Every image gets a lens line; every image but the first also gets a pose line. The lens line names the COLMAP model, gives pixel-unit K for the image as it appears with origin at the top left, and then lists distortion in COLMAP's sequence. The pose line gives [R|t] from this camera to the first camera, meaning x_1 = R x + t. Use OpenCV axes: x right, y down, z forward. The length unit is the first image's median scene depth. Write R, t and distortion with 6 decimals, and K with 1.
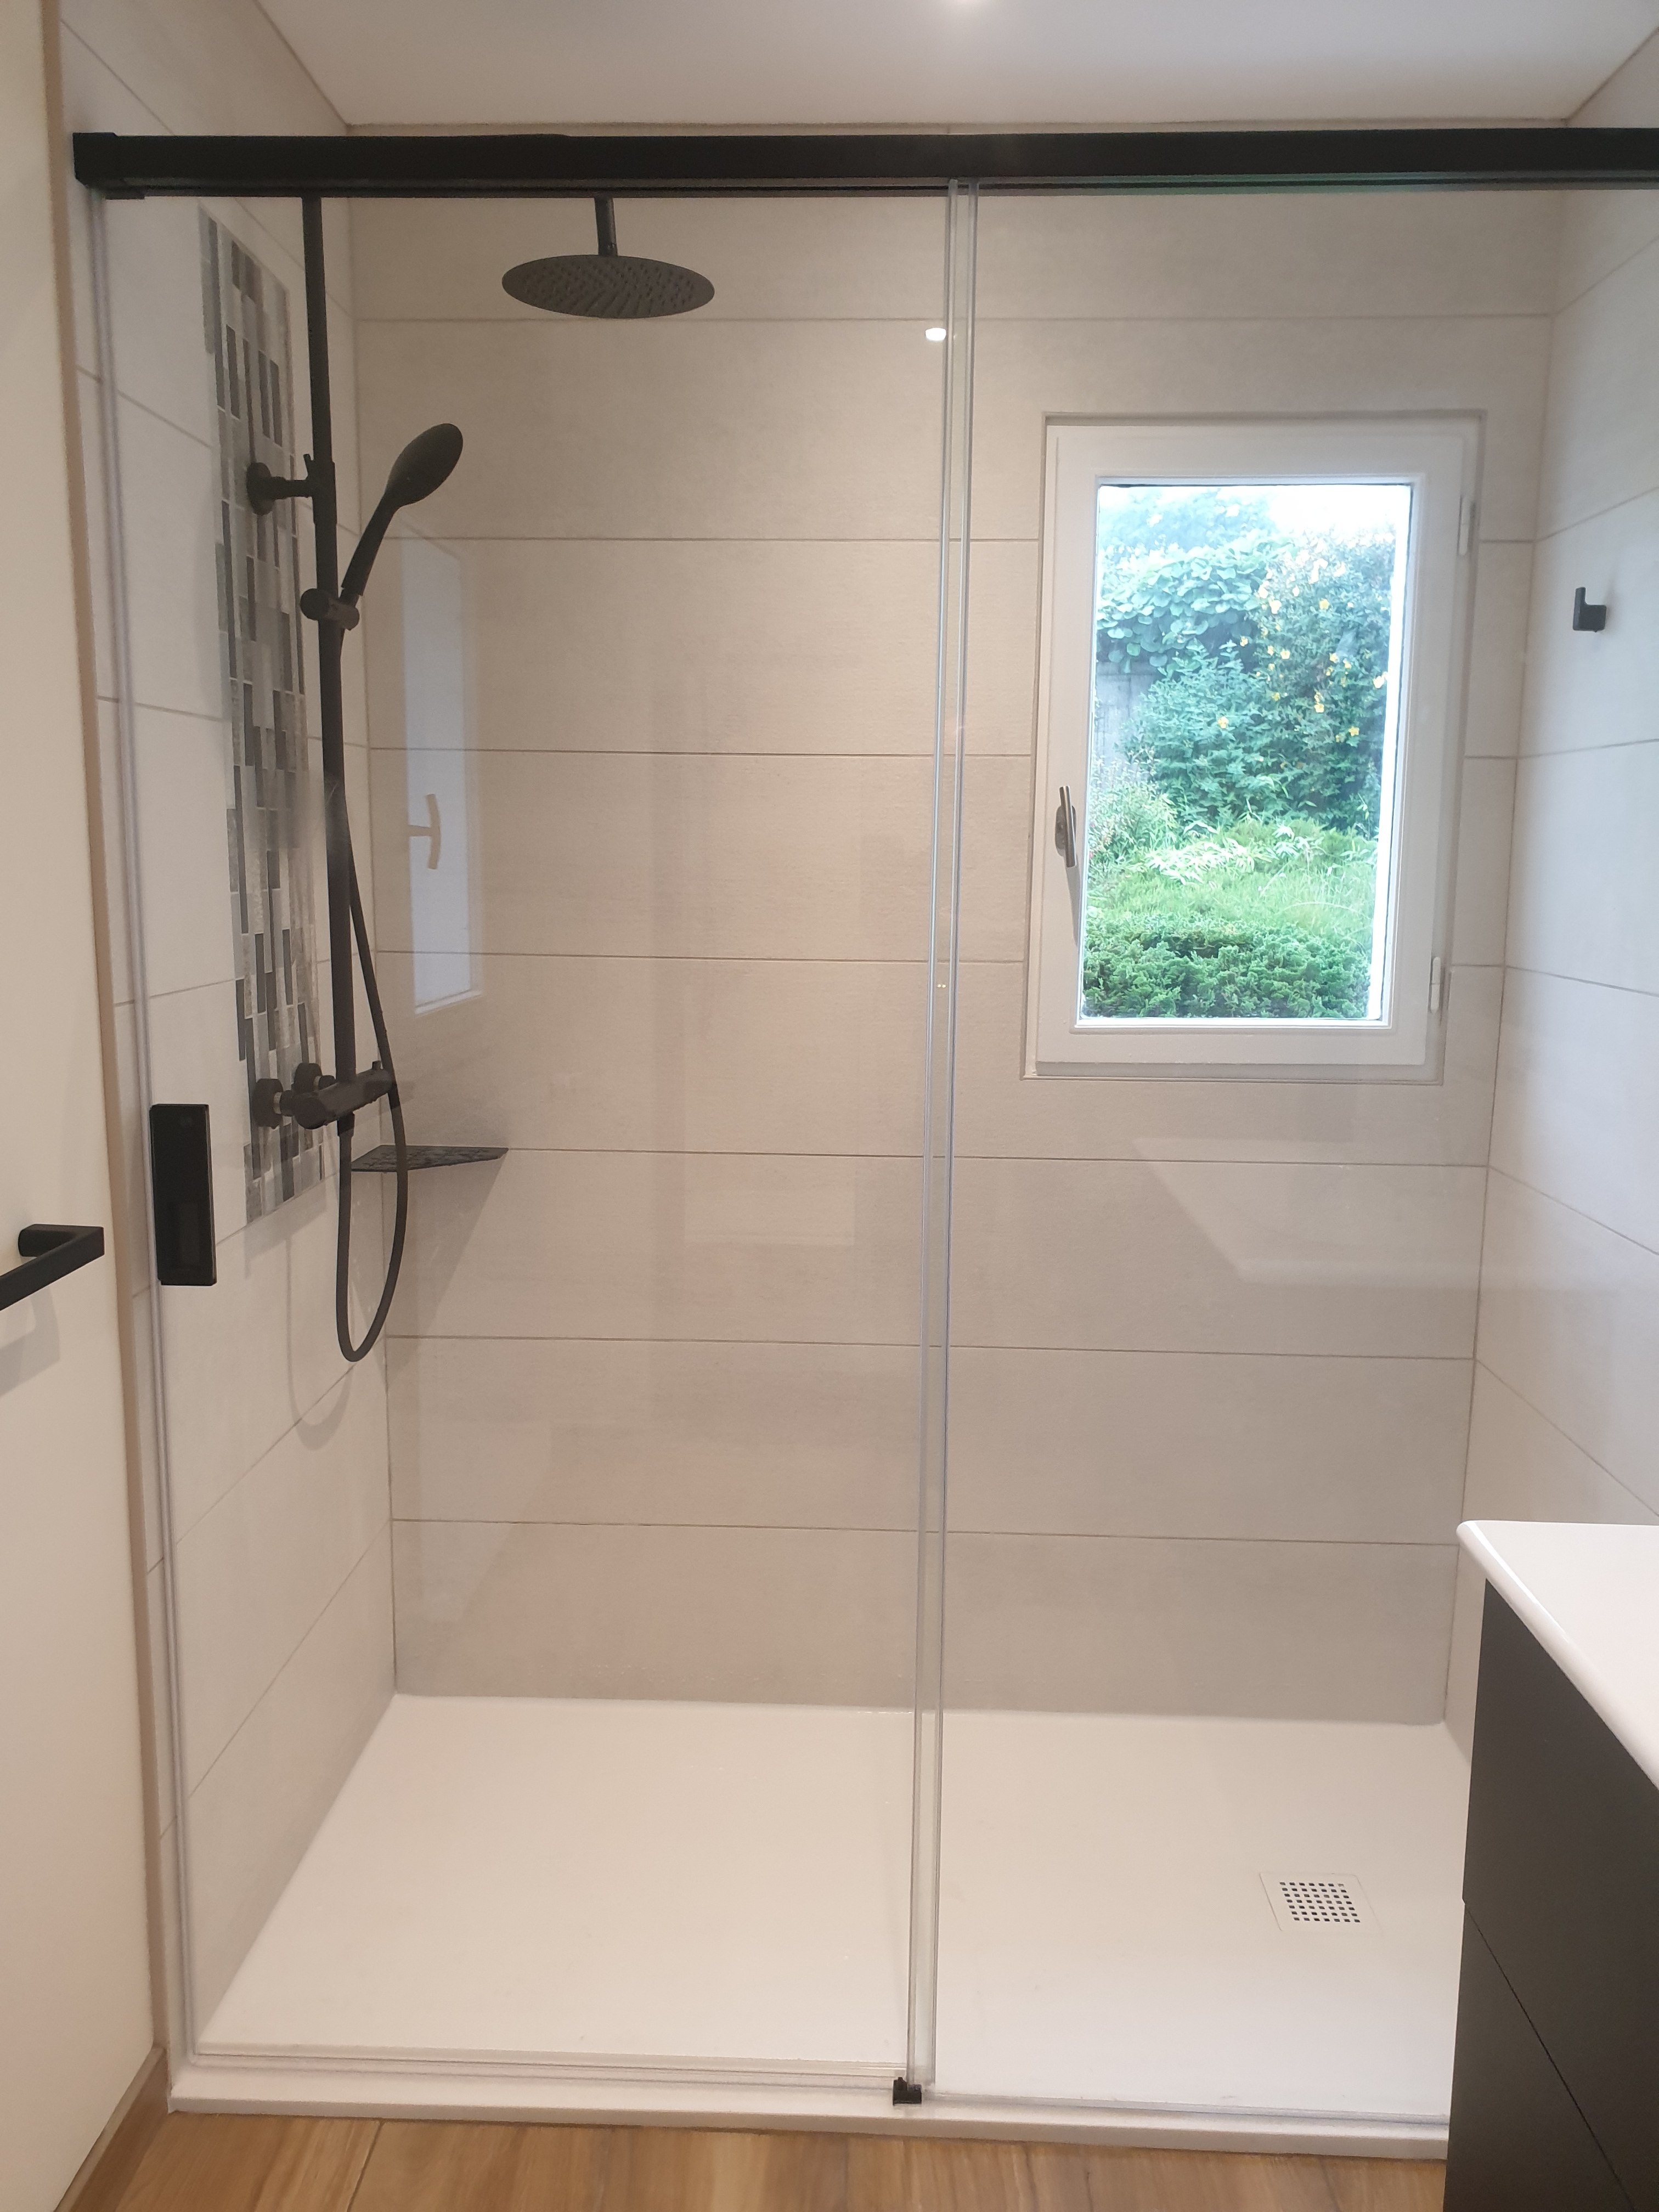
lens RADIAL K [[1728.5, 0, 833.0], [0, 1728.5, 1130.9], [0, 0, 1]] dist [0.003397, 0.011554]
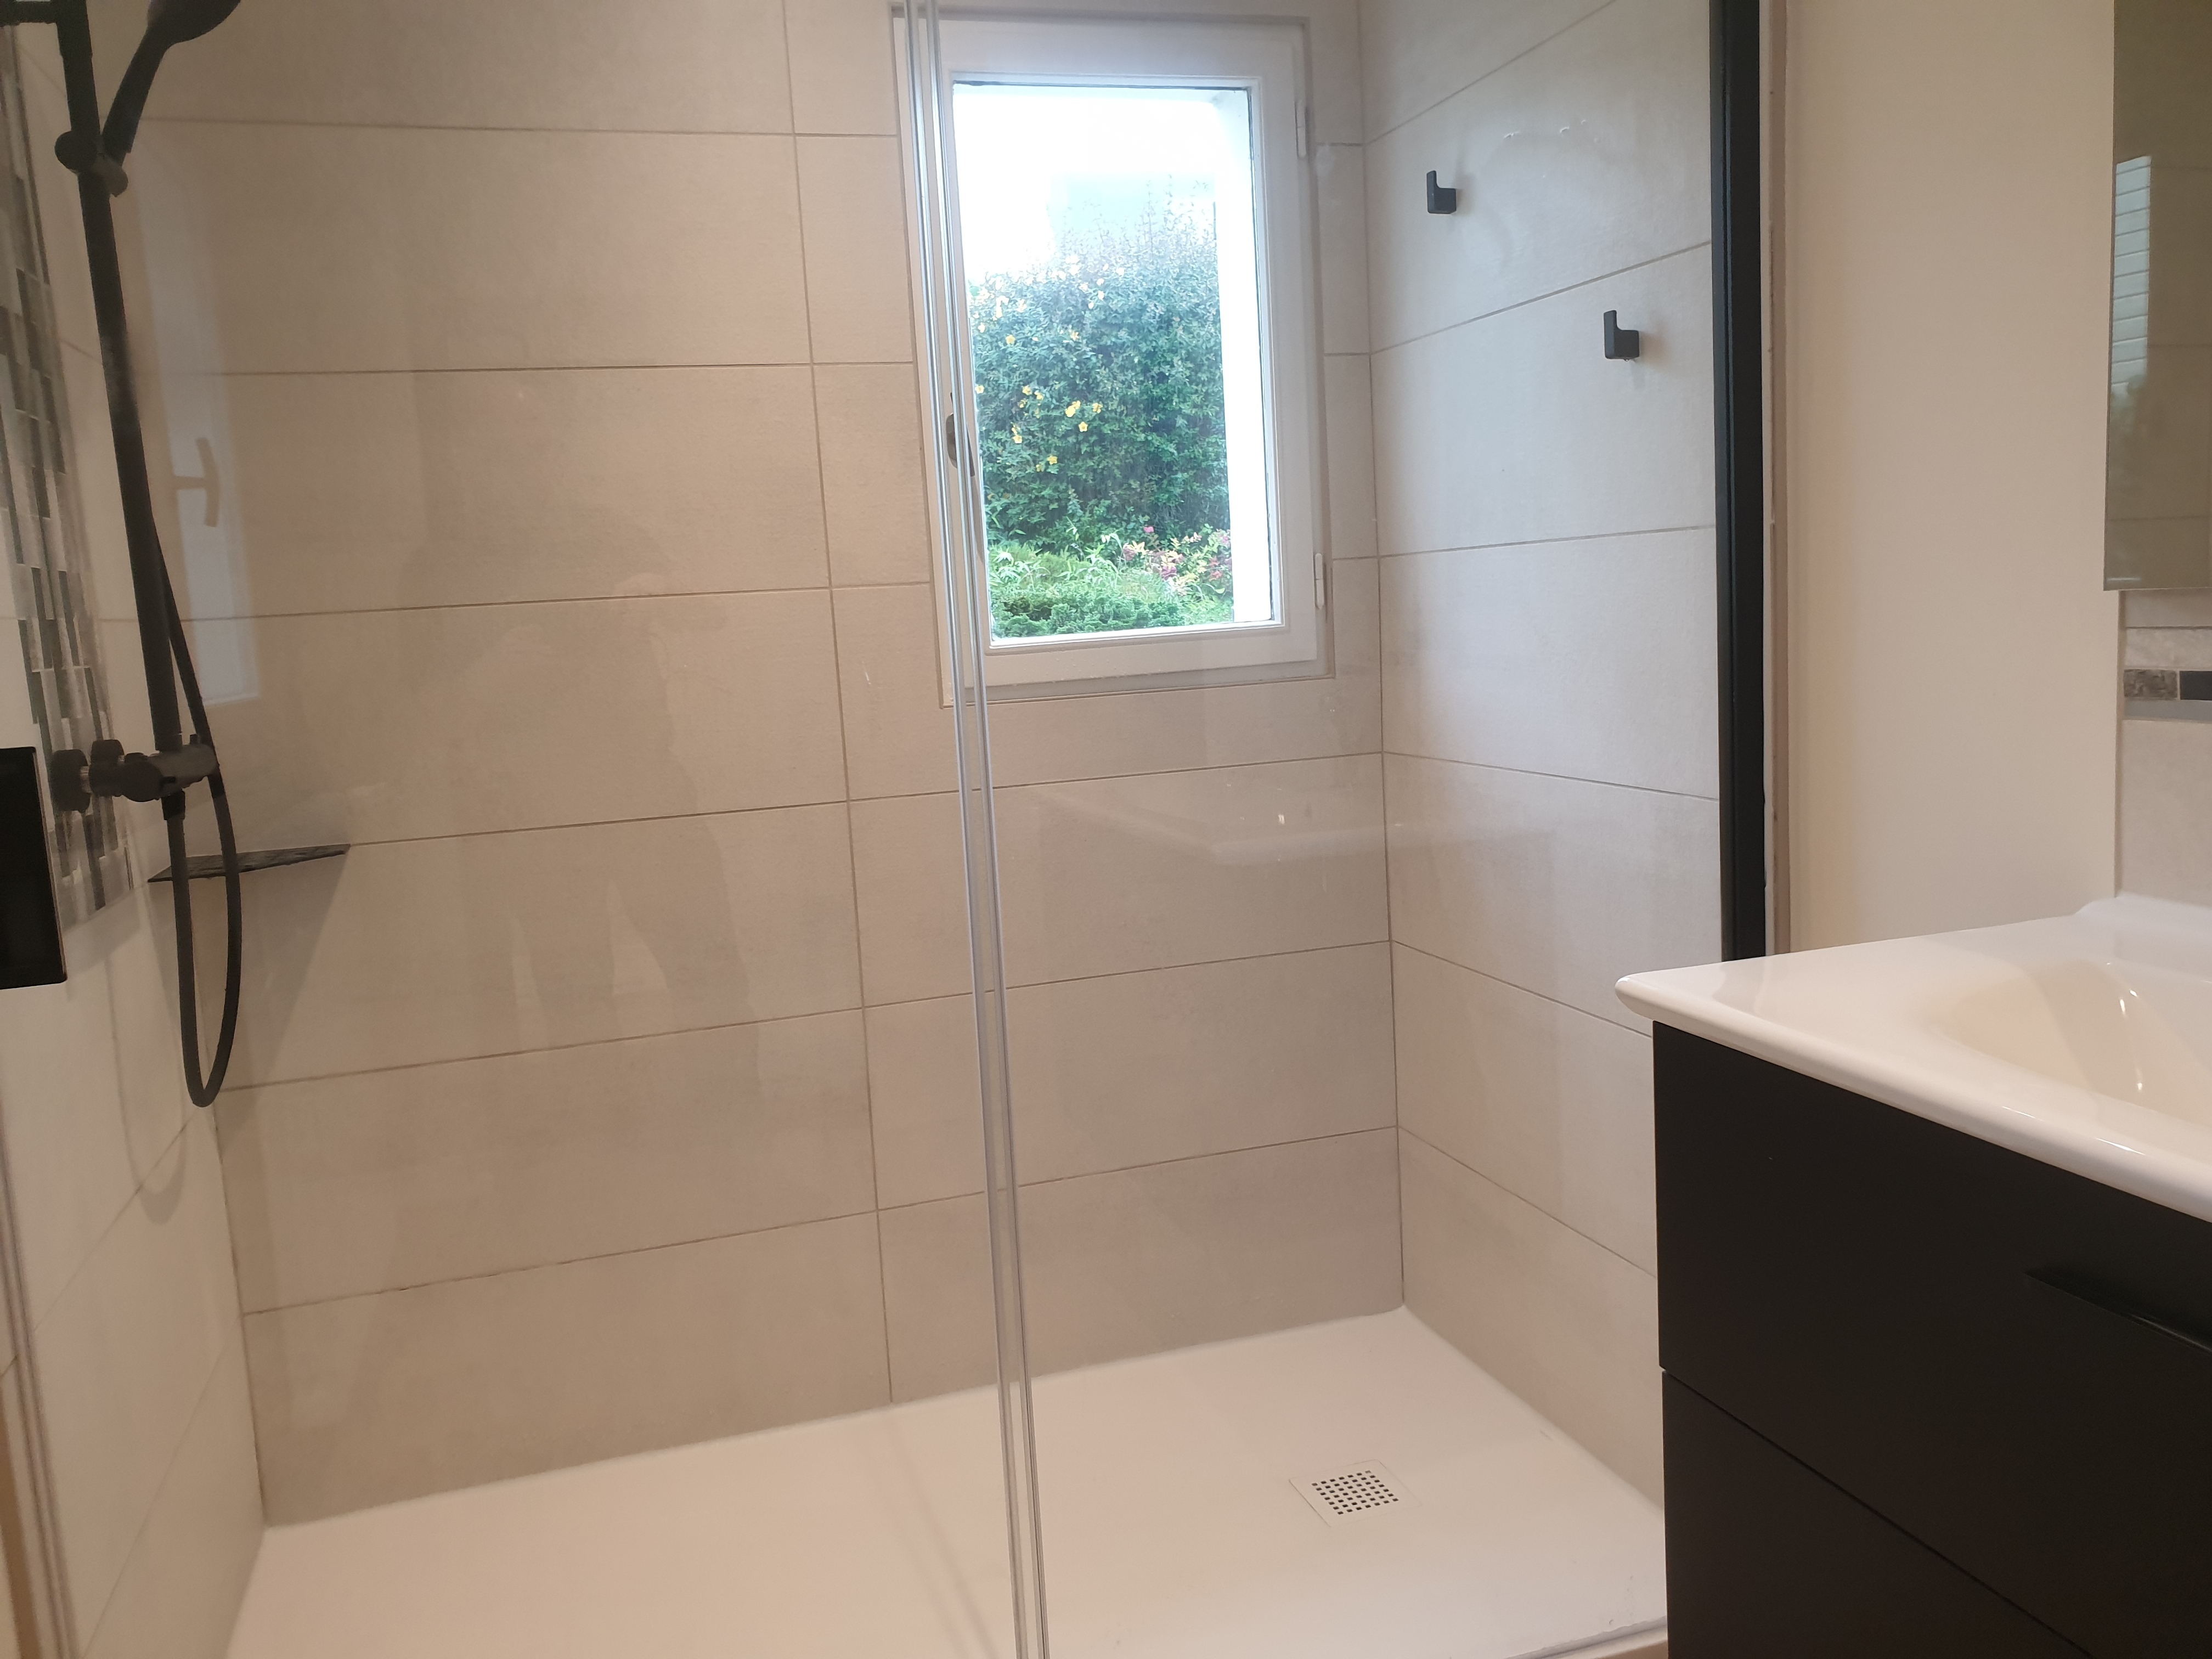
lens RADIAL K [[1728.5, 0, 1106.0], [0, 1728.5, 829.5], [0, 0, 1]] dist [0.003397, 0.011554]
pose [[0.941150, -0.110515, 0.319411, -0.116951], [0.123551, 0.992121, -0.020775, 0.069748], [-0.314598, 0.059016, 0.947389, 0.084641]]
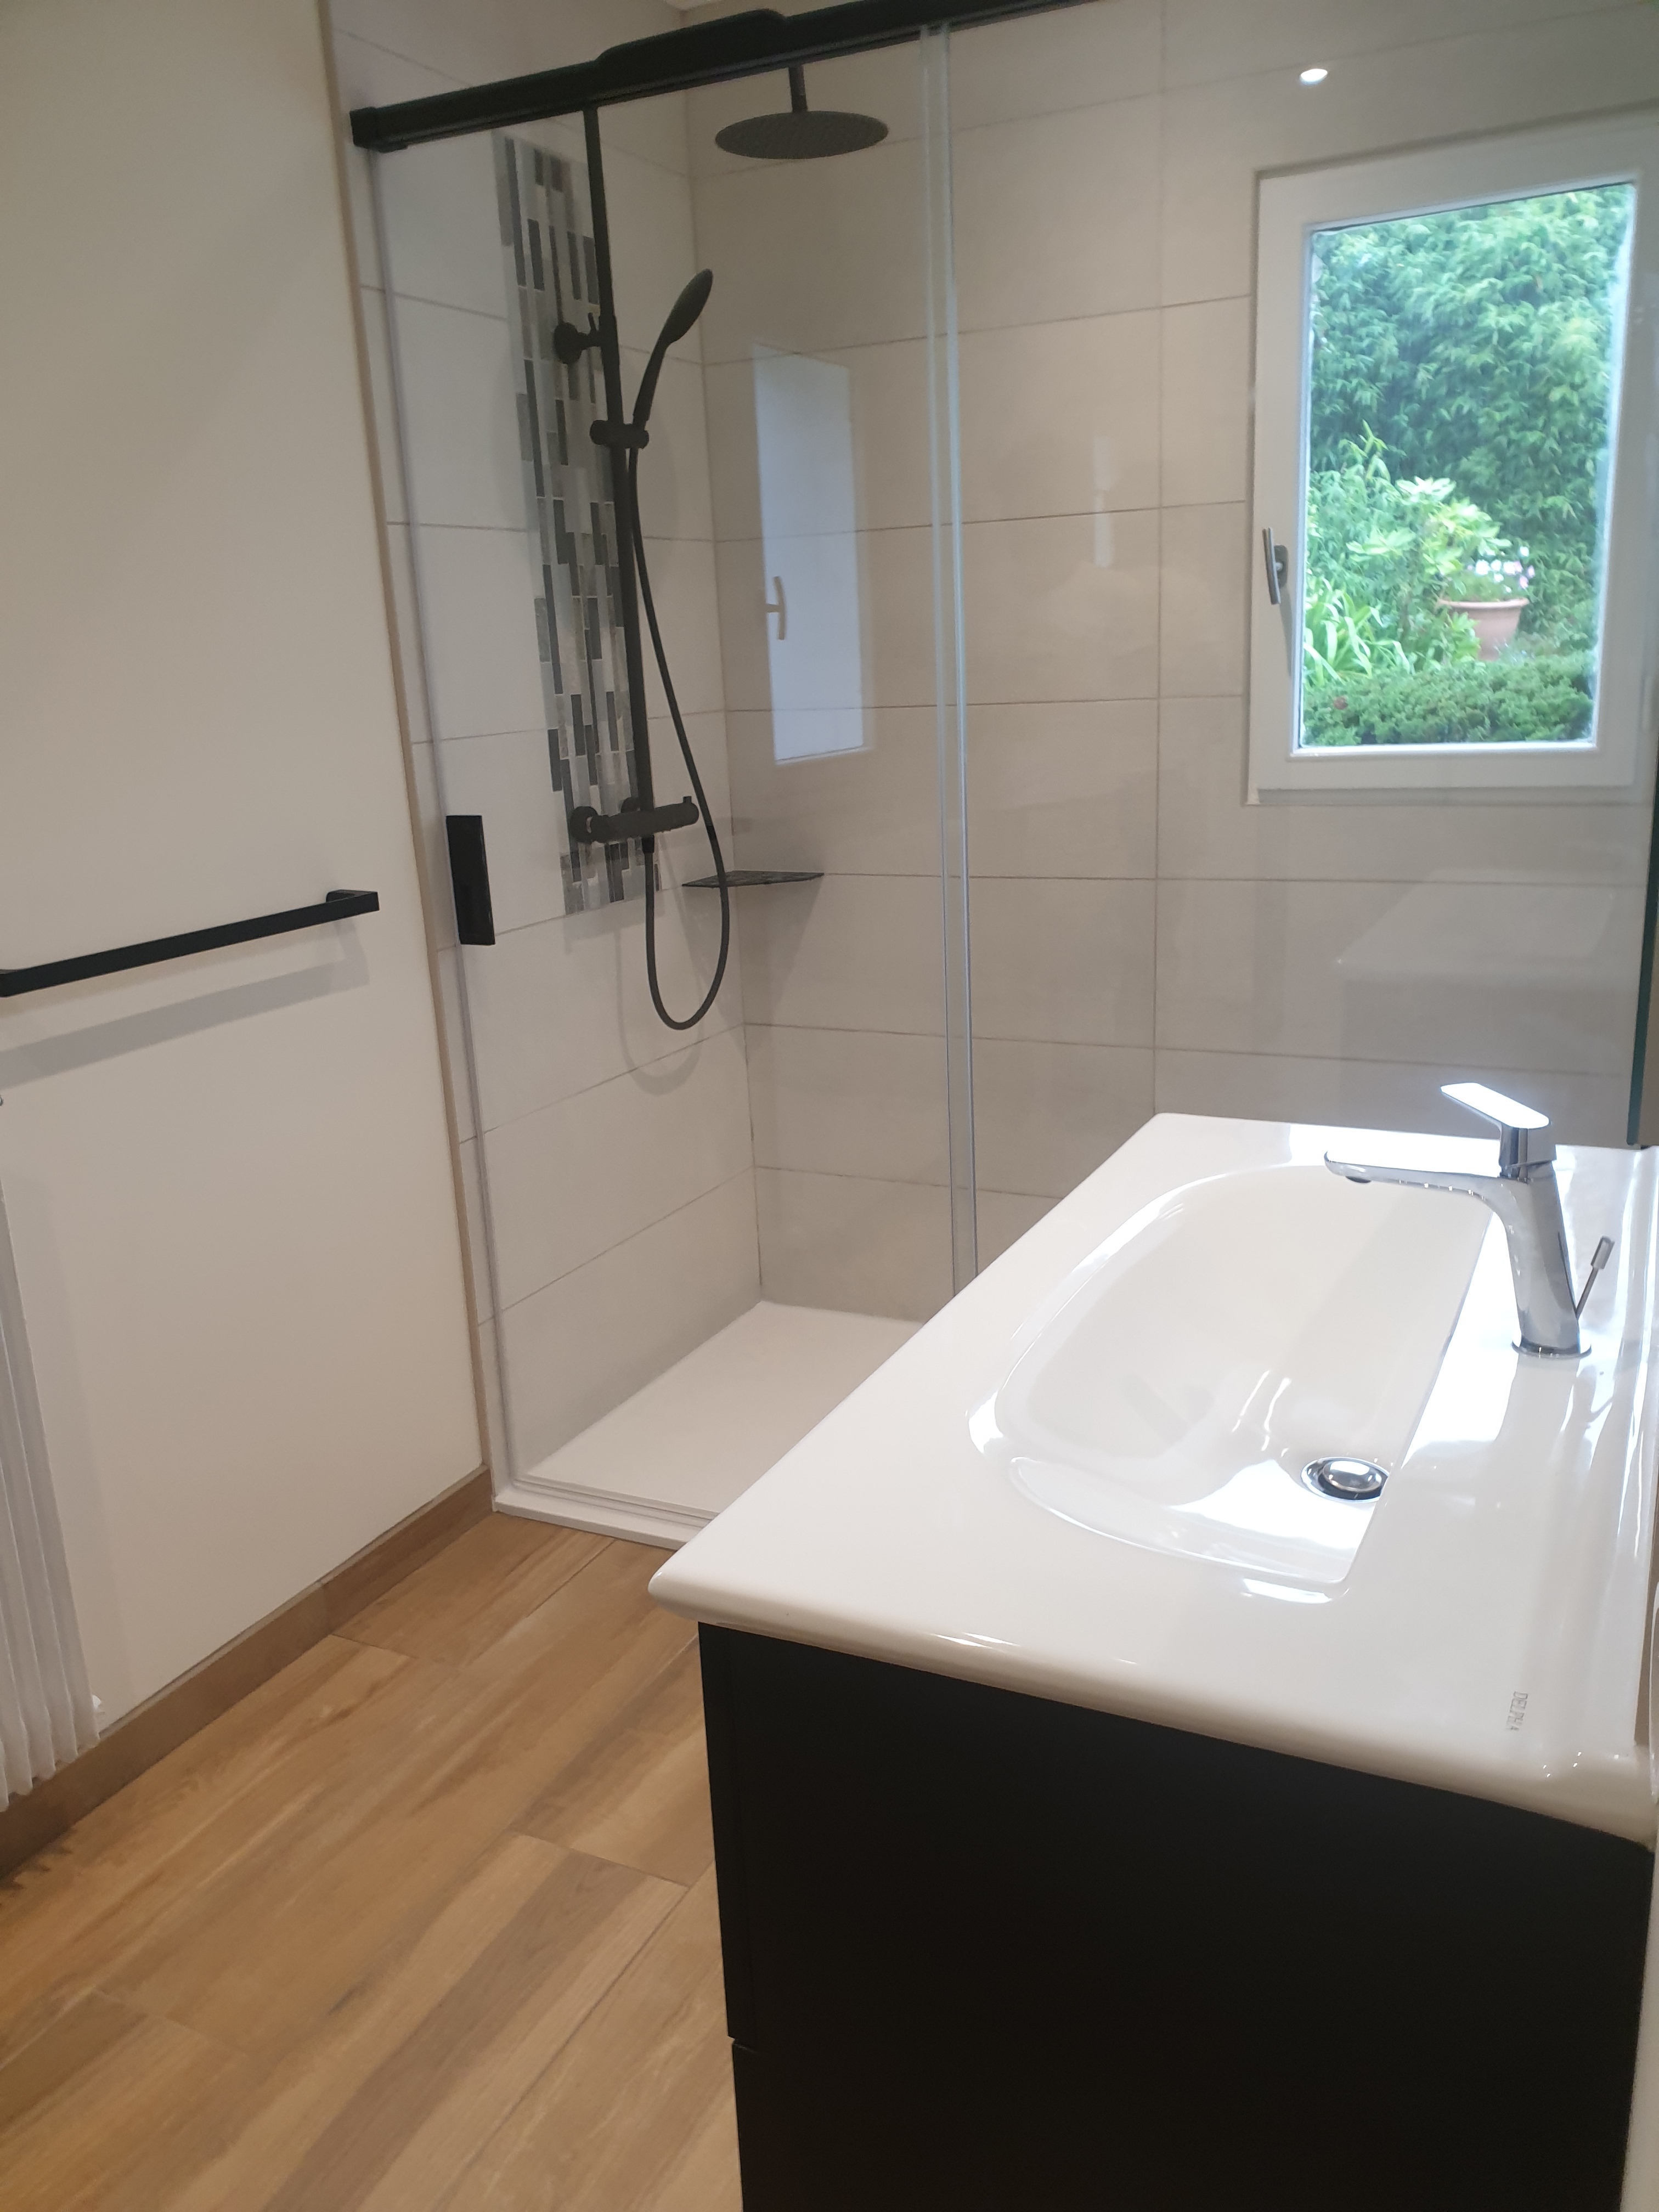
lens RADIAL K [[1711.6, 0, 889.7], [0, 1711.6, 1125.6], [0, 0, 1]] dist [0.040045, -0.063775]
pose [[0.918780, 0.054432, -0.391000, 0.361119], [-0.008666, 0.992991, 0.117873, 0.049012], [0.394676, -0.104911, 0.912811, -0.124801]]
